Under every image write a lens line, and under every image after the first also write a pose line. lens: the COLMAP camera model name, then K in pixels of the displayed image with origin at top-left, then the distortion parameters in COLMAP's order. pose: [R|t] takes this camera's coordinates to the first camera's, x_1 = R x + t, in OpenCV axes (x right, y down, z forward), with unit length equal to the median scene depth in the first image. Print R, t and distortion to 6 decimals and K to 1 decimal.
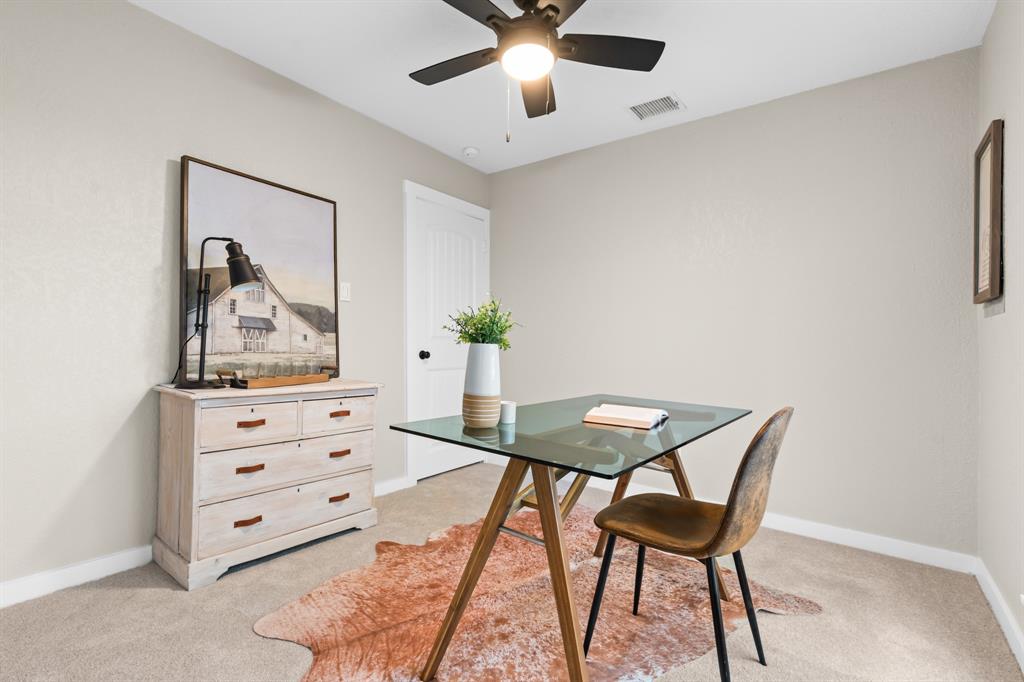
lens RADIAL K [[459.4, 0, 512.0], [0, 459.4, 341.0], [0, 0, 1]] dist [0.001026, 0.000452]
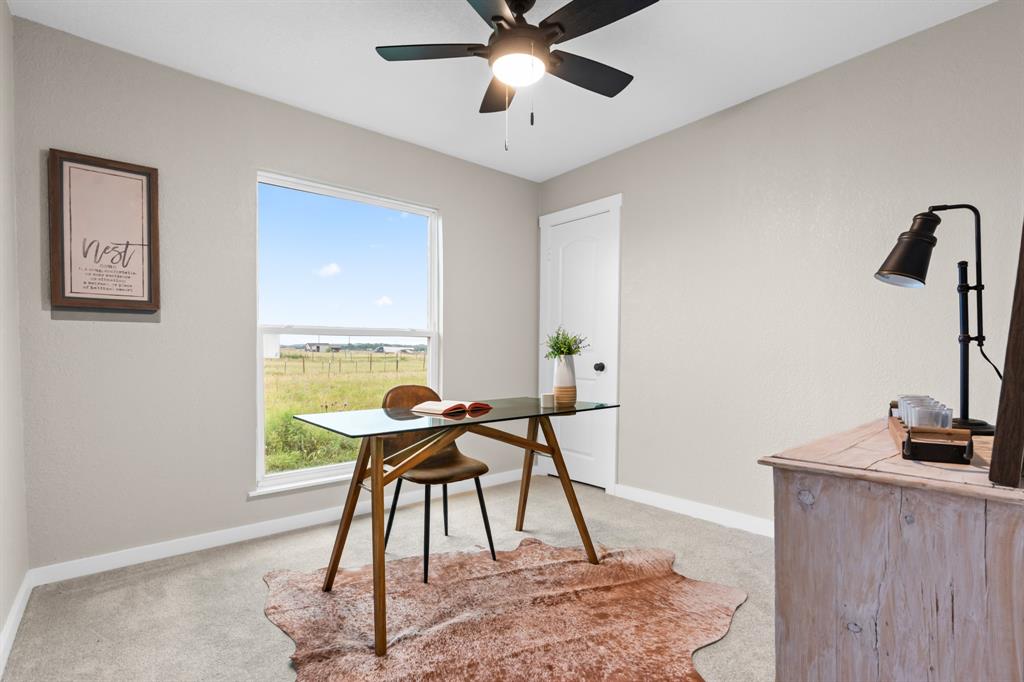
lens RADIAL K [[459.4, 0, 512.0], [0, 459.4, 341.0], [0, 0, 1]] dist [0.001026, 0.000452]
pose [[-0.969838, -0.014286, 0.243332, -0.223613], [-0.020477, 0.999527, -0.022931, -0.002786], [-0.242889, -0.027222, -0.969672, 2.086671]]
